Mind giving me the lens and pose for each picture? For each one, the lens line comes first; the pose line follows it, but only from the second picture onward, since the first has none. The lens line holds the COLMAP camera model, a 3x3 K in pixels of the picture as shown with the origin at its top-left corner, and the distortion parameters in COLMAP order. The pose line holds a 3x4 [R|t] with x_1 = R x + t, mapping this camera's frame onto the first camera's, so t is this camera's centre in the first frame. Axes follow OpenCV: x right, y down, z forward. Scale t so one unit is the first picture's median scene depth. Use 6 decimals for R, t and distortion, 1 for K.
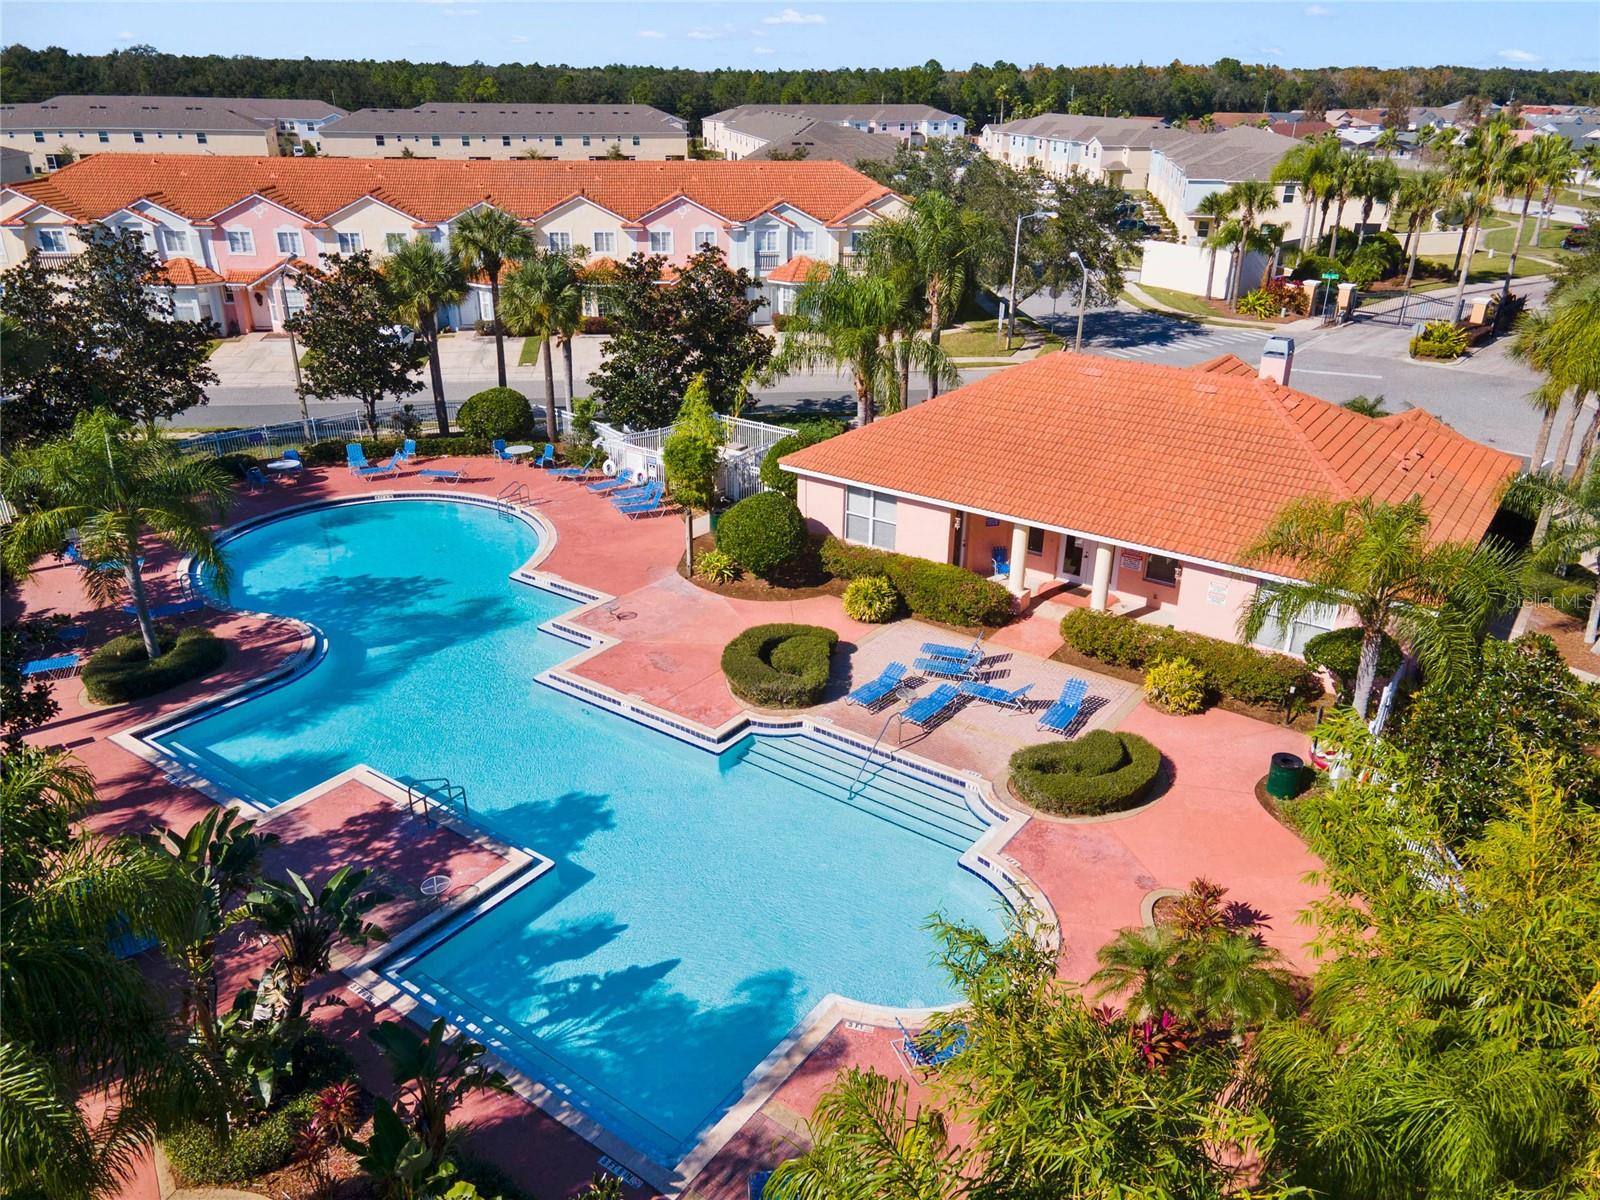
lens RADIAL K [[1232.8, 0, 800.0], [0, 1232.8, 600.0], [0, 0, 1]] dist [0.054879, -0.001479]
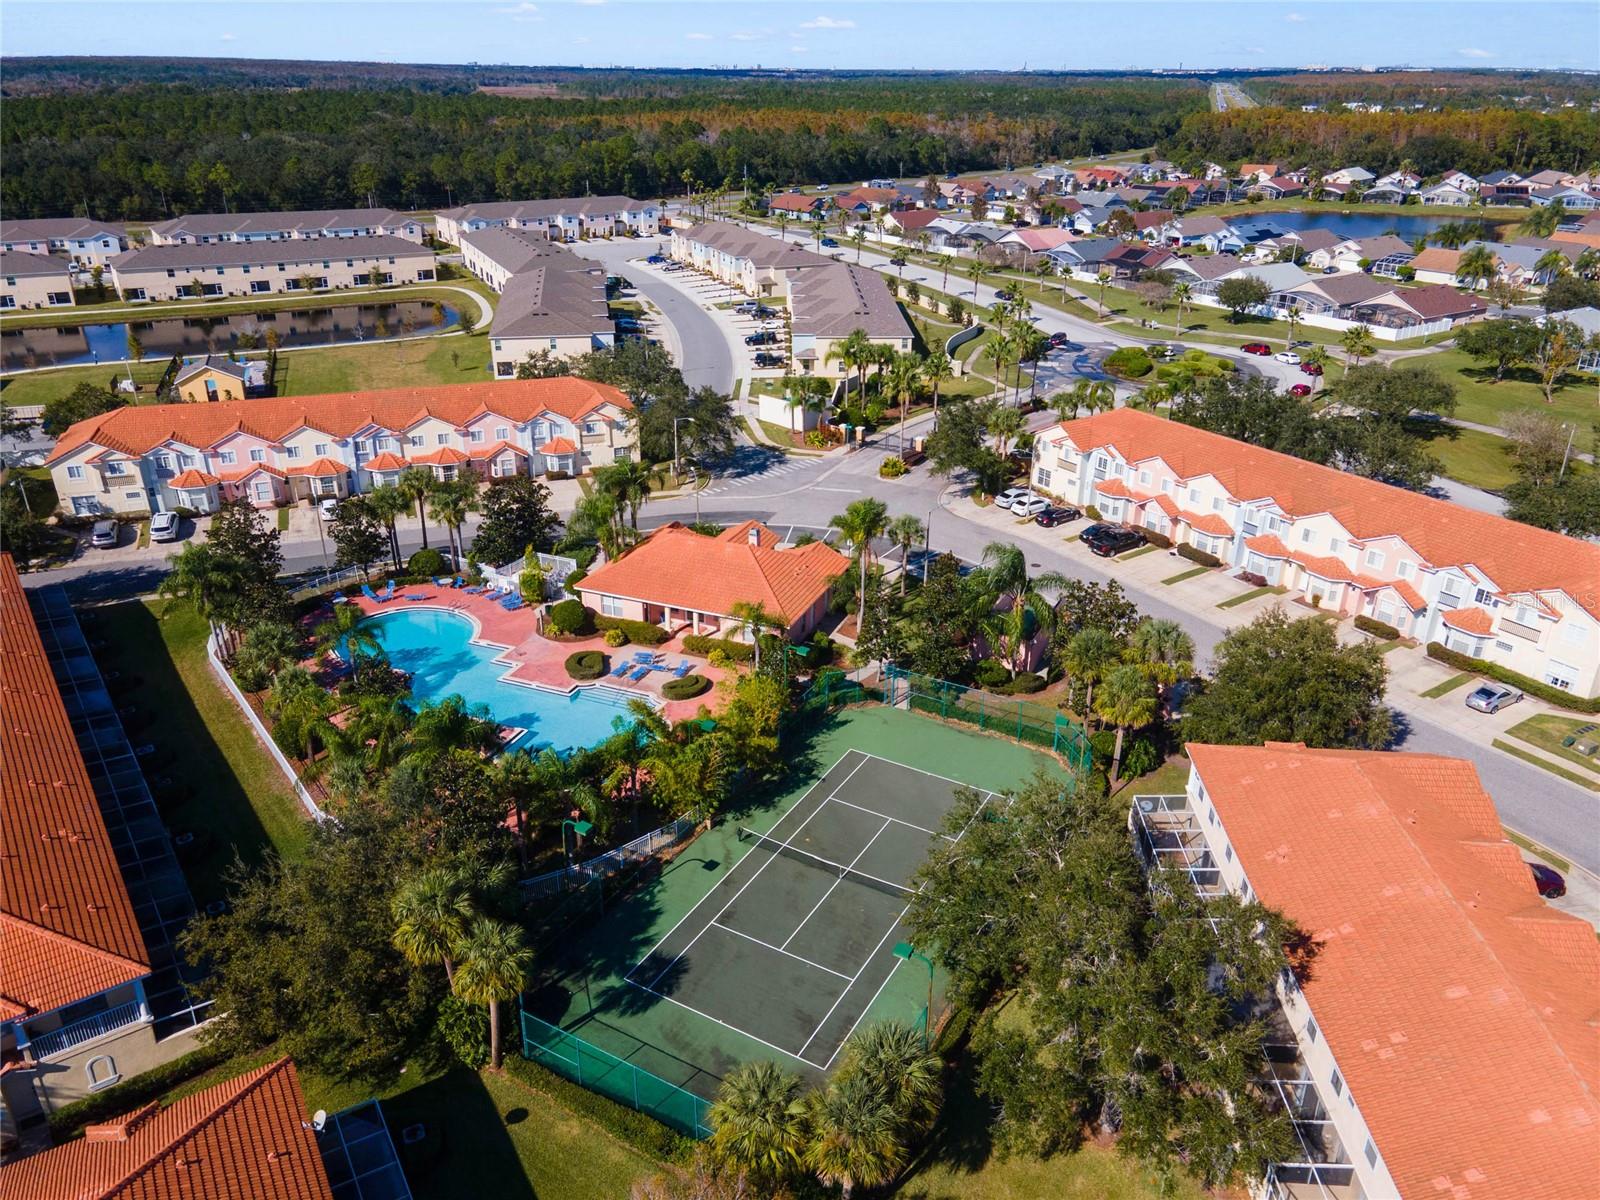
lens RADIAL K [[1232.8, 0, 800.0], [0, 1232.8, 600.0], [0, 0, 1]] dist [0.054879, -0.001479]
pose [[0.975418, -0.098056, 0.197342, -0.065674], [0.096339, 0.995180, 0.018306, -0.084619], [-0.198186, 0.001156, 0.980164, -1.563789]]
